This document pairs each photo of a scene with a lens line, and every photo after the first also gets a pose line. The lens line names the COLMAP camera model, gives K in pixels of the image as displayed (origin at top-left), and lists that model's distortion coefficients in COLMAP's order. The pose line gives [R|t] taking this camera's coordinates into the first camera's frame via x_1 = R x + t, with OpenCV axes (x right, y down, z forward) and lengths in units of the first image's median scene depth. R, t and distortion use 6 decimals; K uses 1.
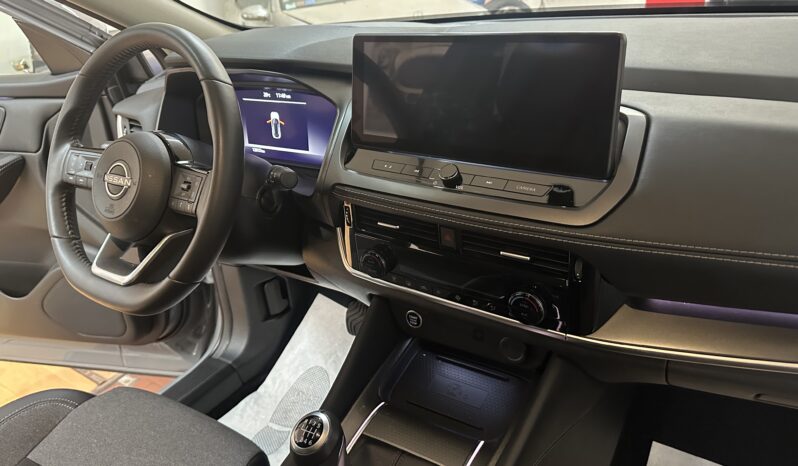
lens RADIAL K [[566.1, 0, 403.6], [0, 566.1, 219.1], [0, 0, 1]] dist [0.004009, -0.005473]
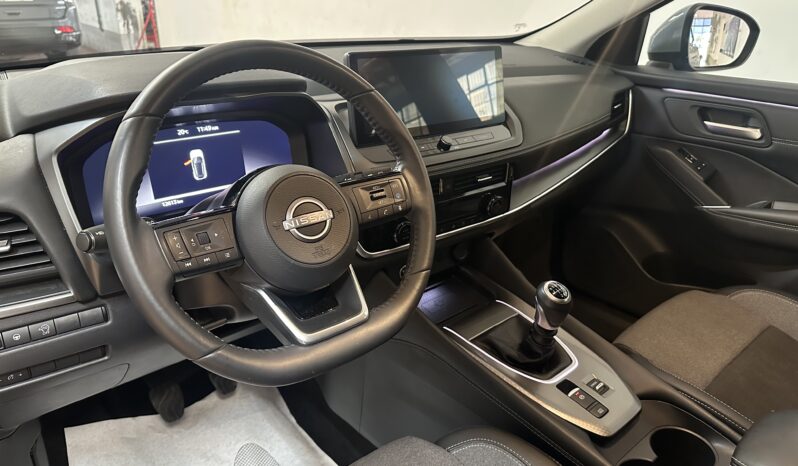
lens RADIAL K [[566.1, 0, 403.6], [0, 566.1, 219.1], [0, 0, 1]] dist [0.004009, -0.005473]
pose [[0.289889, -0.274933, 0.916720, -1.079732], [0.350865, 0.921690, 0.165472, -0.140102], [-0.890426, 0.273676, 0.363652, 0.493483]]
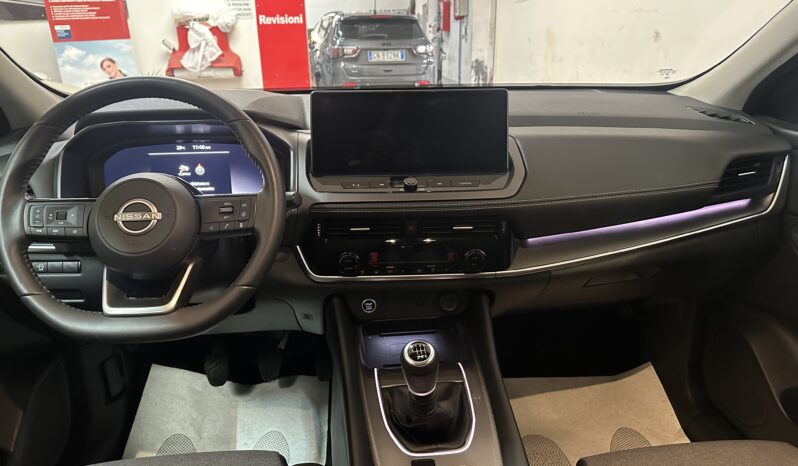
lens RADIAL K [[554.5, 0, 402.6], [0, 554.5, 221.9], [0, 0, 1]] dist [0.080907, -0.140972]
pose [[0.792939, -0.111481, 0.599016, -0.637640], [0.200236, 0.976193, -0.083384, 0.107553], [-0.575459, 0.186063, 0.796384, -0.085610]]
